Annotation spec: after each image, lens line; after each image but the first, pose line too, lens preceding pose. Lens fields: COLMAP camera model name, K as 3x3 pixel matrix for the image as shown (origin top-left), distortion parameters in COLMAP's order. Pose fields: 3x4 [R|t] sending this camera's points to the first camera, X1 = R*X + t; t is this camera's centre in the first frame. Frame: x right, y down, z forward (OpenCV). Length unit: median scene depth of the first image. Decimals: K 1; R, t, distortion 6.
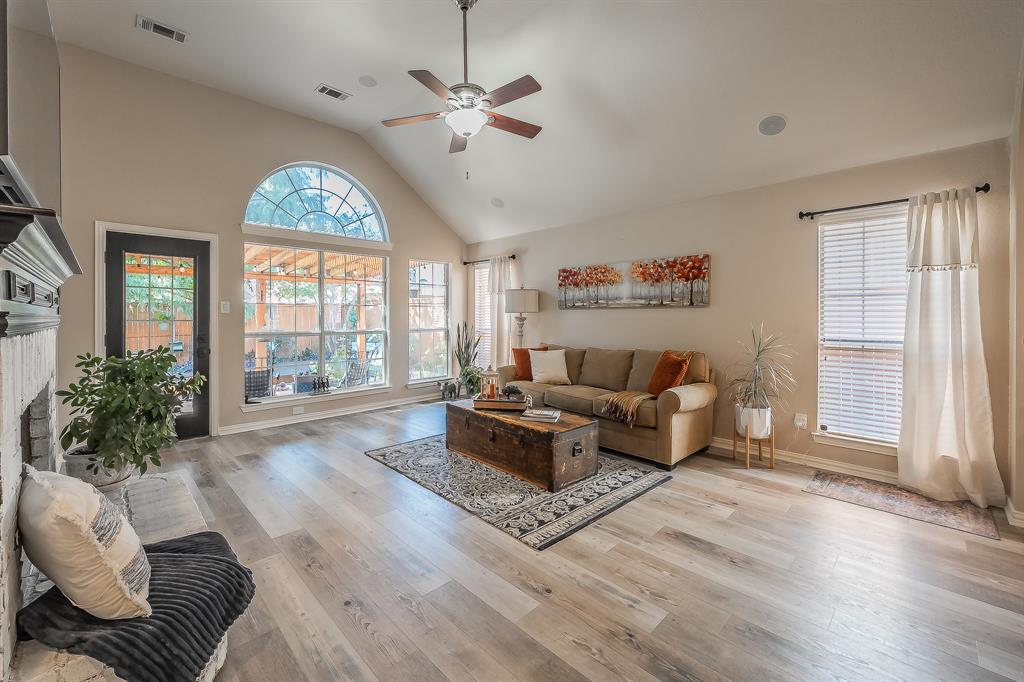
lens RADIAL K [[419.9, 0, 482.4], [0, 419.9, 322.4], [0, 0, 1]] dist [-0.000589, 0.000170]
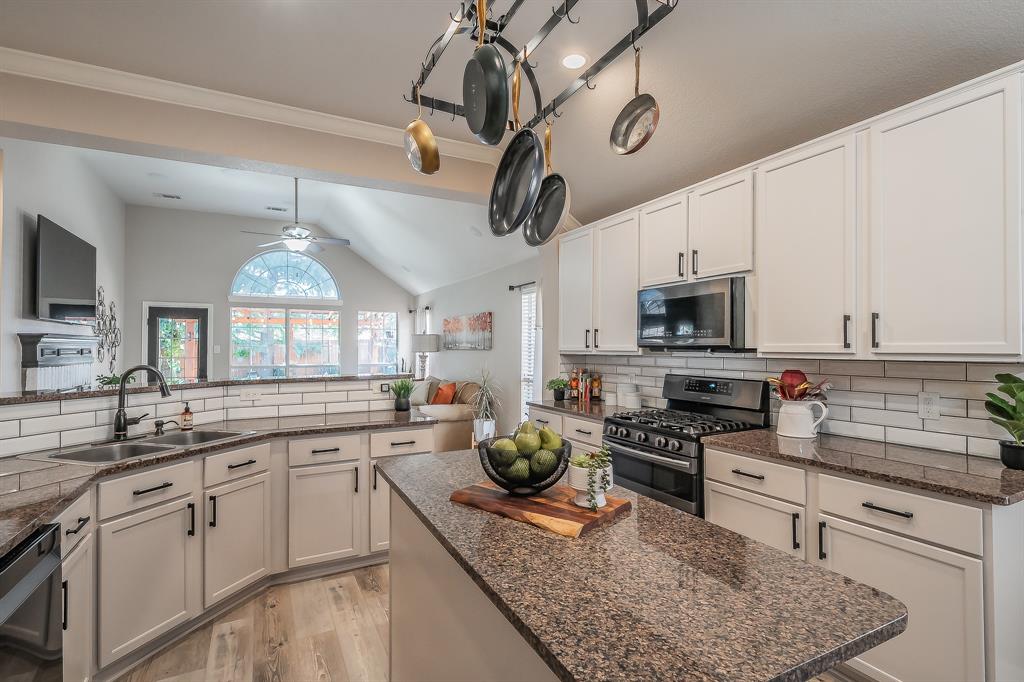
lens RADIAL K [[485.1, 0, 508.7], [0, 485.1, 346.6], [0, 0, 1]] dist [0.001350, 0.000254]
pose [[0.964363, -0.000664, -0.264583, 1.310638], [-0.003577, 0.999873, -0.015546, -0.031665], [0.264560, 0.015938, 0.964238, -0.662625]]
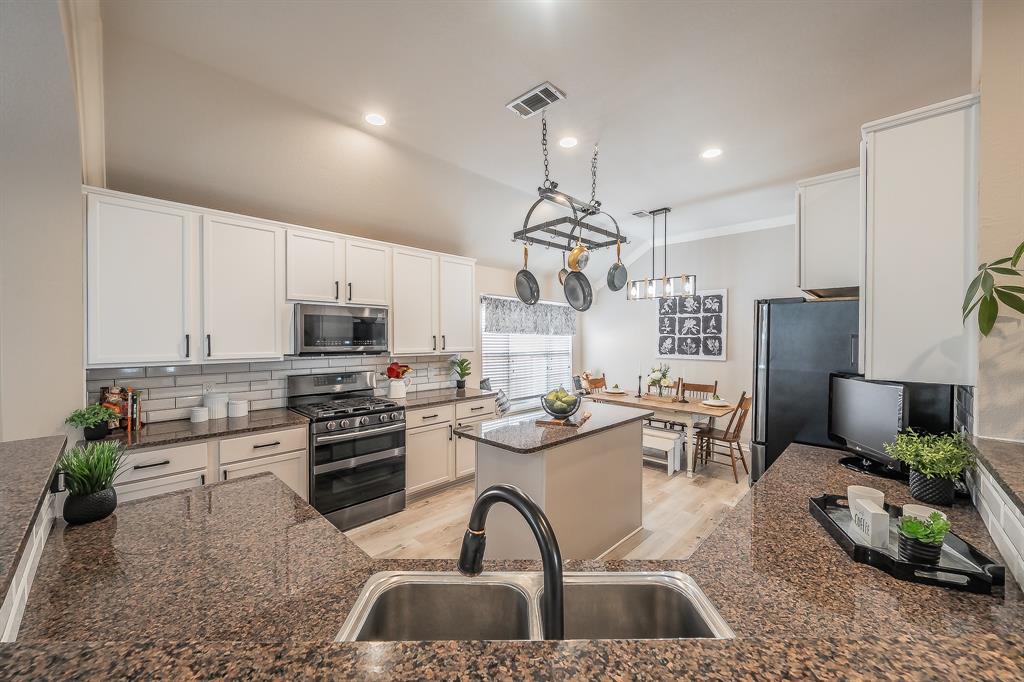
lens RADIAL K [[389.9, 0, 511.3], [0, 389.9, 340.6], [0, 0, 1]] dist [0.001985, 0.000009]
pose [[-0.060392, -0.009613, 0.998128, 0.303579], [0.012112, 0.999873, 0.010363, -0.084834], [-0.998101, 0.012715, -0.060267, -0.024055]]
